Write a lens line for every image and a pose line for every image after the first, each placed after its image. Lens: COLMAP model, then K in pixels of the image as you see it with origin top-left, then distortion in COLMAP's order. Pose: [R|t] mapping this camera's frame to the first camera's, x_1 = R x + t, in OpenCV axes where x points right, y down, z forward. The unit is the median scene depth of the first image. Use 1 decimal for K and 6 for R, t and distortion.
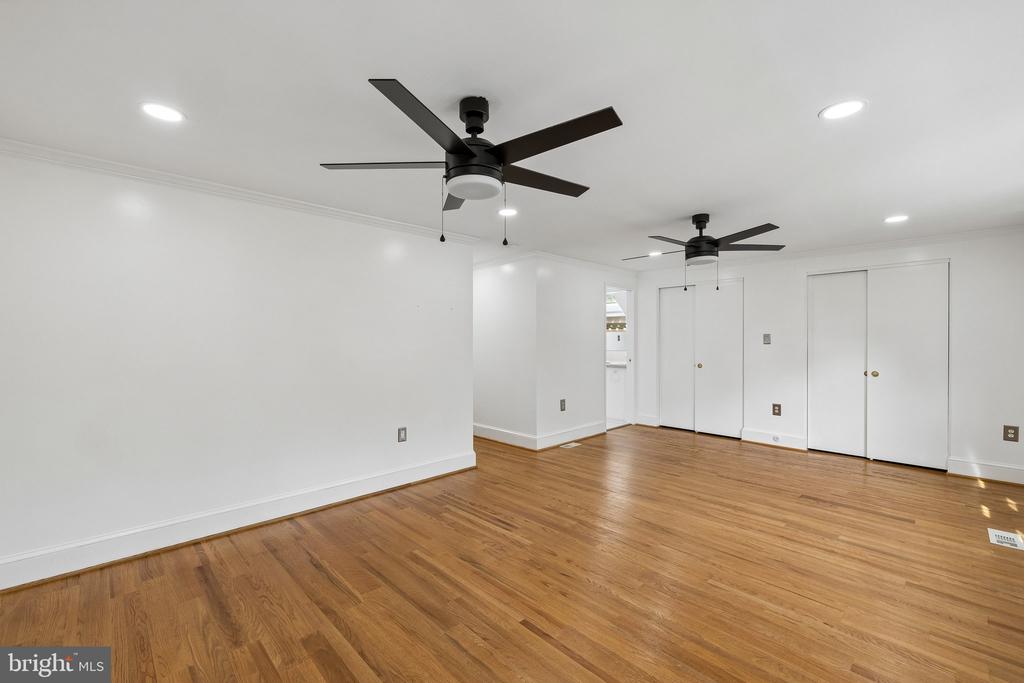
lens RADIAL K [[432.0, 0, 506.2], [0, 432.0, 345.0], [0, 0, 1]] dist [-0.003650, -0.000859]
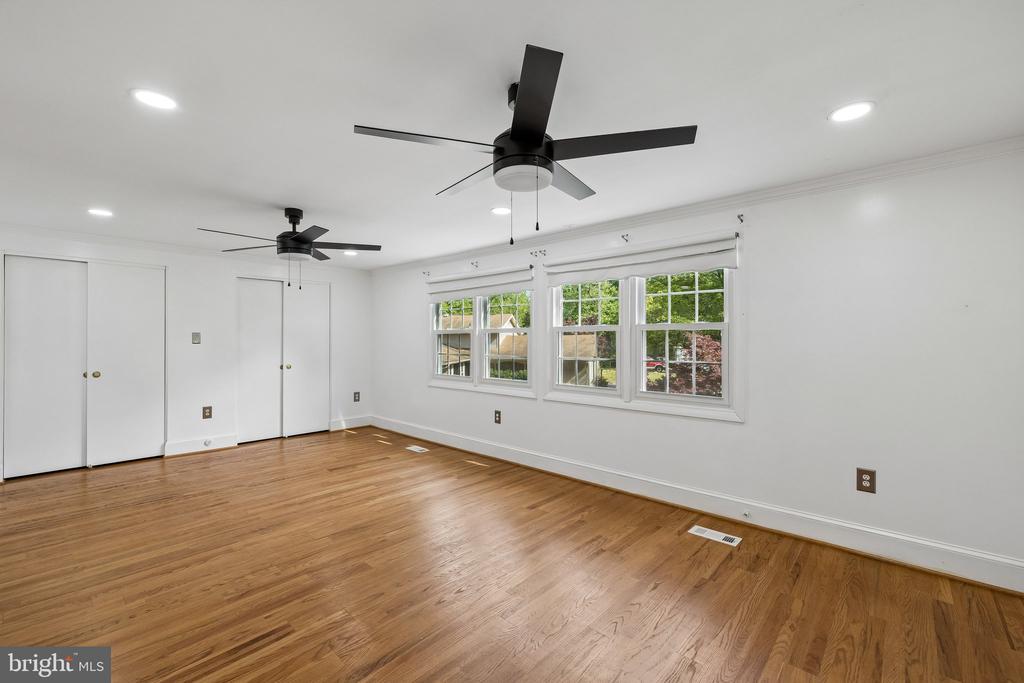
lens RADIAL K [[432.0, 0, 515.4], [0, 432.0, 340.4], [0, 0, 1]] dist [-0.003650, -0.000859]
pose [[-0.082332, -0.002890, 0.996601, -0.554497], [0.008872, 0.999954, 0.003633, -0.009065], [-0.996566, 0.009141, -0.082302, 0.591044]]
